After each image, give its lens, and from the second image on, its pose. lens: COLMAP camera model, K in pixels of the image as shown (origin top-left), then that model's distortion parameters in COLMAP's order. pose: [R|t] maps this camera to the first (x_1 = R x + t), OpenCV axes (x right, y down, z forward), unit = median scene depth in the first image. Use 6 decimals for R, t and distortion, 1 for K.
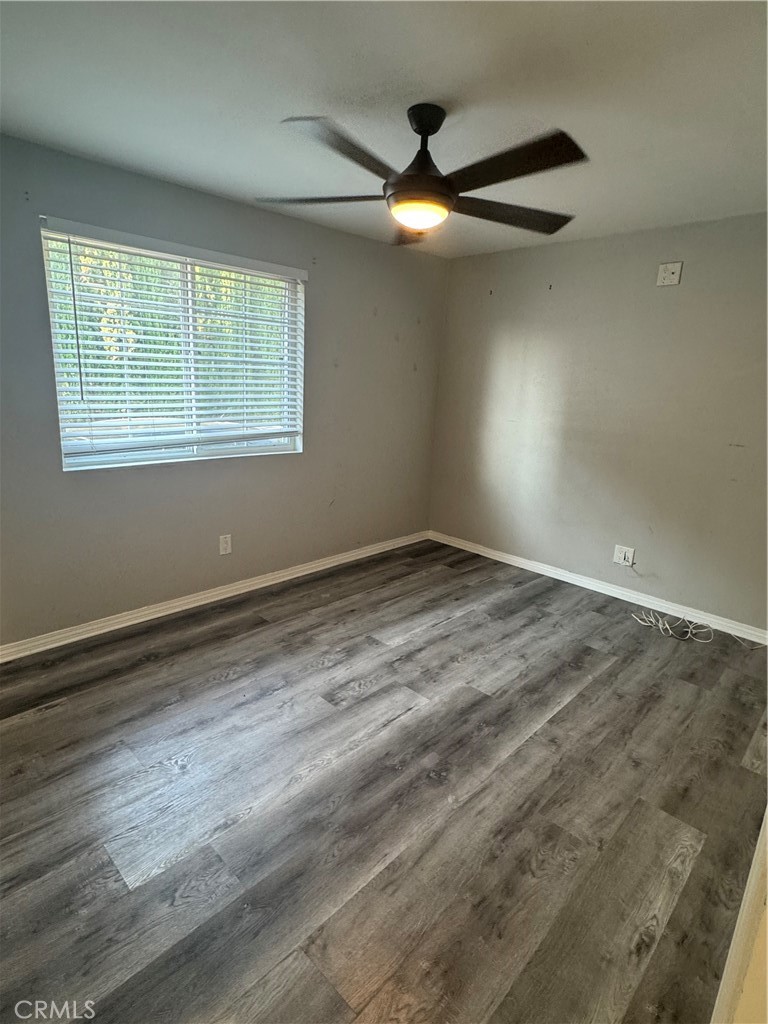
lens RADIAL K [[538.9, 0, 379.4], [0, 538.9, 515.5], [0, 0, 1]] dist [-0.002808, -0.000607]
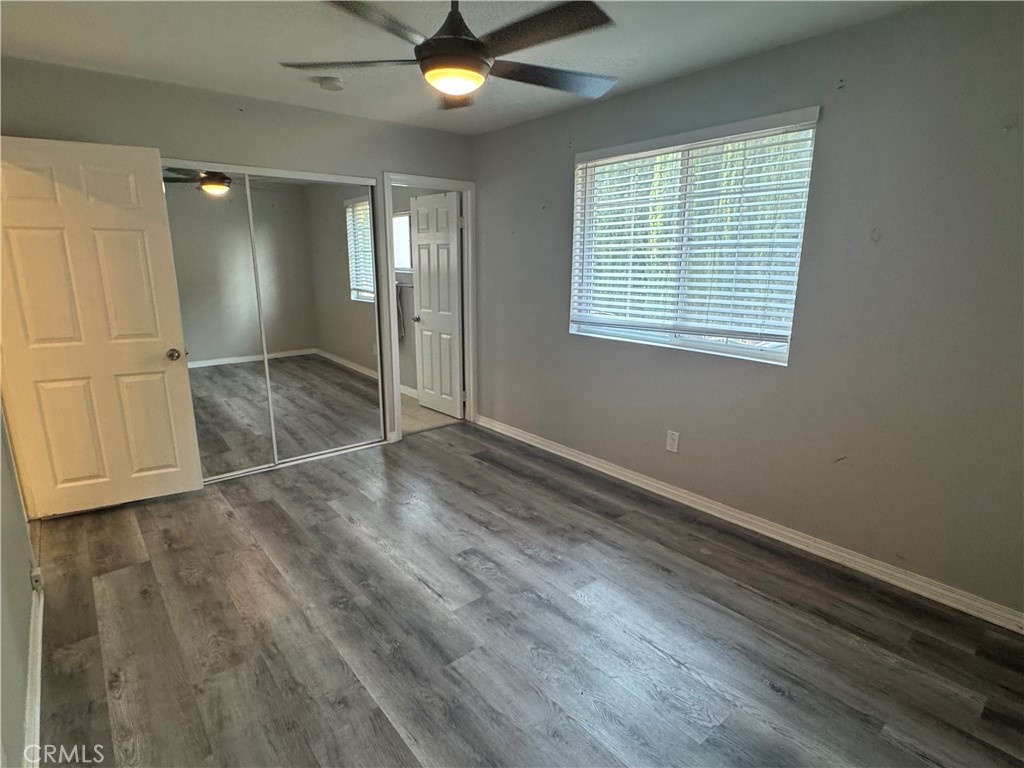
lens RADIAL K [[538.9, 0, 511.5], [0, 538.9, 386.7], [0, 0, 1]] dist [-0.002808, -0.000607]
pose [[-0.111386, 0.181834, -0.977000, 0.860795], [-0.259714, 0.943625, 0.205232, -0.207421], [0.959240, 0.276601, -0.057881, 1.020308]]
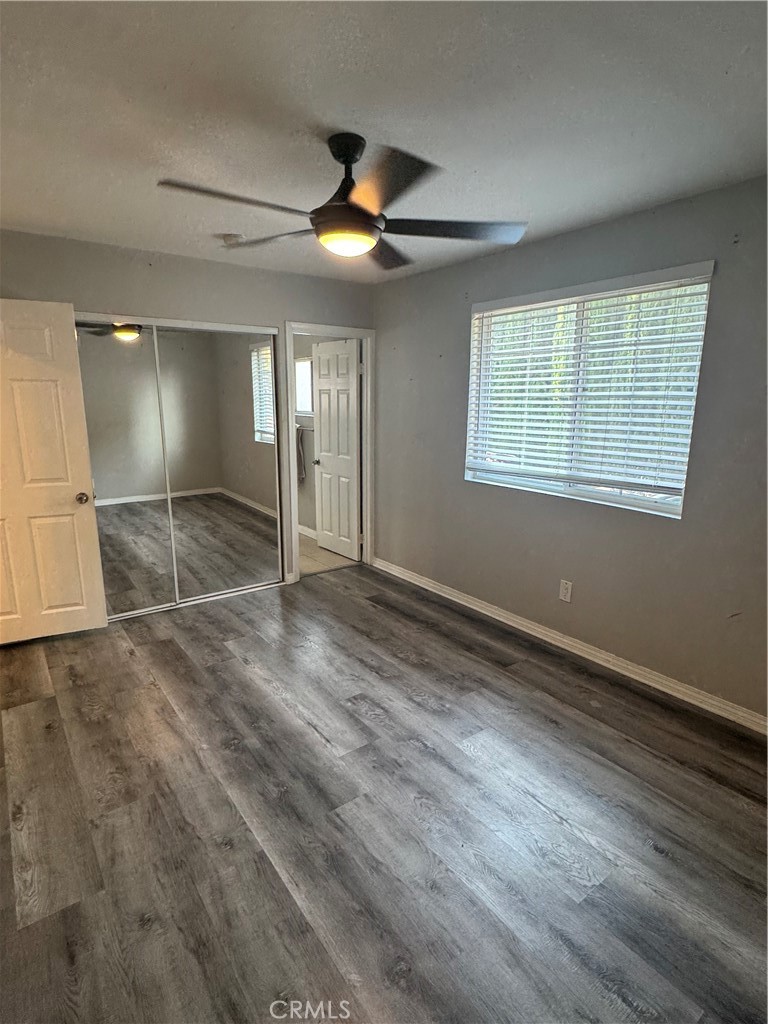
lens RADIAL K [[538.9, 0, 387.8], [0, 538.9, 515.1], [0, 0, 1]] dist [-0.002808, -0.000607]
pose [[-0.164106, 0.165505, -0.972459, 0.871766], [-0.263188, 0.942743, 0.204862, -0.240498], [0.950685, 0.289558, -0.111151, 1.038122]]
